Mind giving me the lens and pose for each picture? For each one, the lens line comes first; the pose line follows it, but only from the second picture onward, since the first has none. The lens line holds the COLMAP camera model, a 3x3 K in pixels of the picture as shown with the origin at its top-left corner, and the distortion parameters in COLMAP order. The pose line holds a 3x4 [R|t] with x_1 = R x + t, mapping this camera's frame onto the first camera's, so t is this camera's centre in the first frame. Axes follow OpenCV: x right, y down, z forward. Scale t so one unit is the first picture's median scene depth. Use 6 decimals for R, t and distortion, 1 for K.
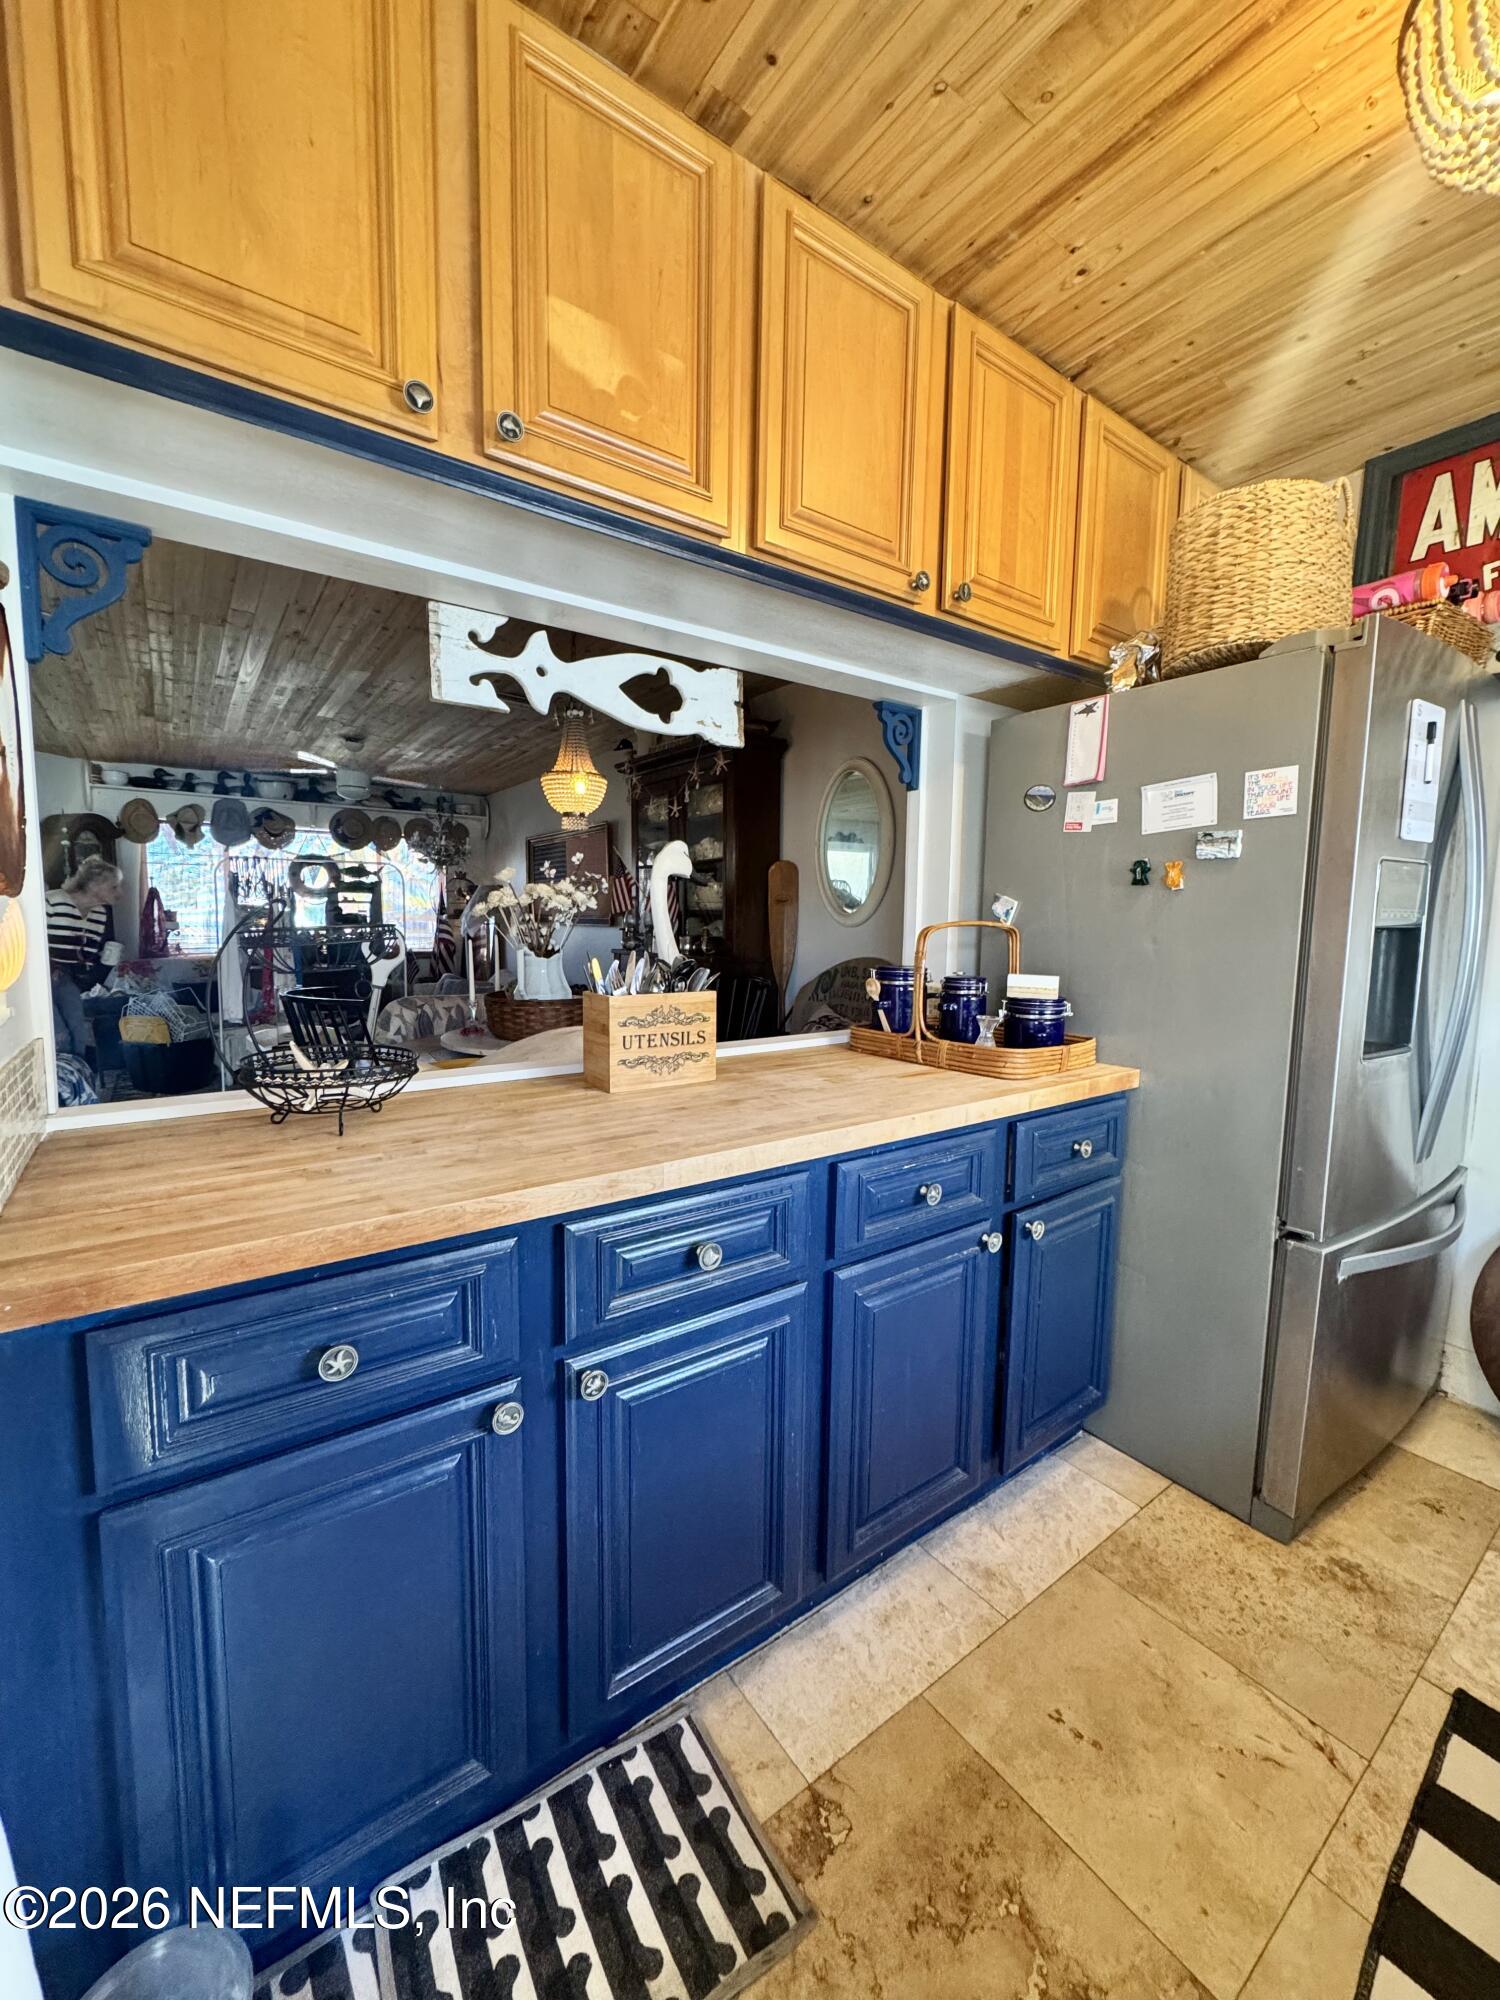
lens RADIAL K [[799.1, 0, 751.8], [0, 799.1, 995.7], [0, 0, 1]] dist [-0.003104, 0.000348]
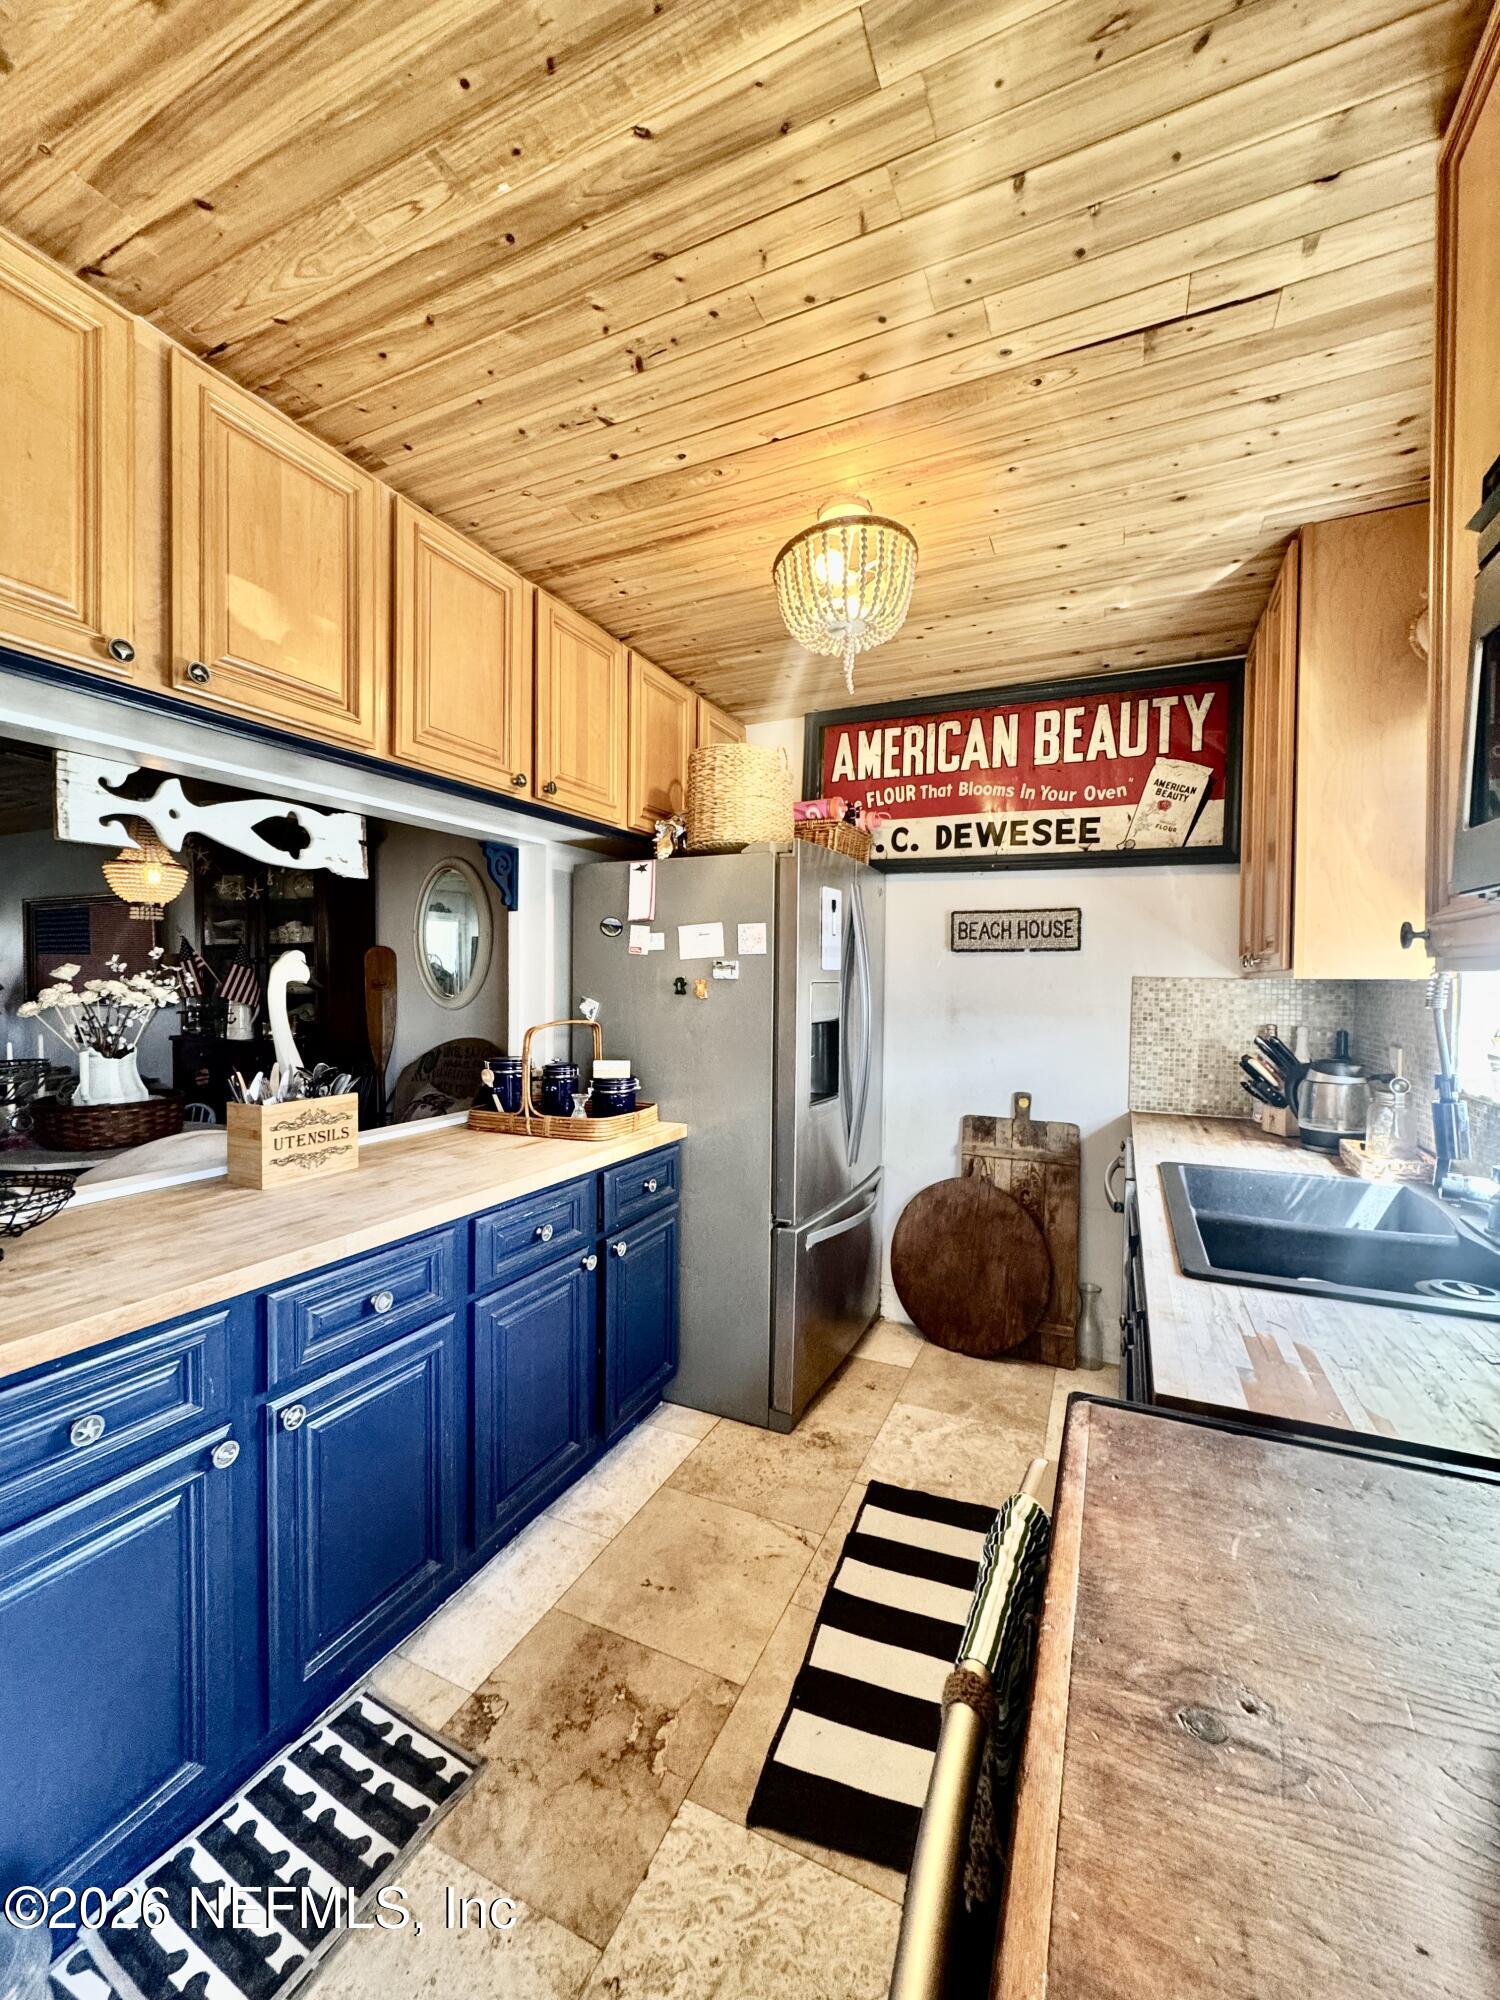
lens RADIAL K [[799.1, 0, 751.8], [0, 799.1, 995.7], [0, 0, 1]] dist [-0.003104, 0.000348]
pose [[0.875448, -0.016974, 0.483015, -0.108339], [0.051846, 0.996914, -0.058937, -0.052181], [-0.480524, 0.076639, 0.873626, -0.360418]]
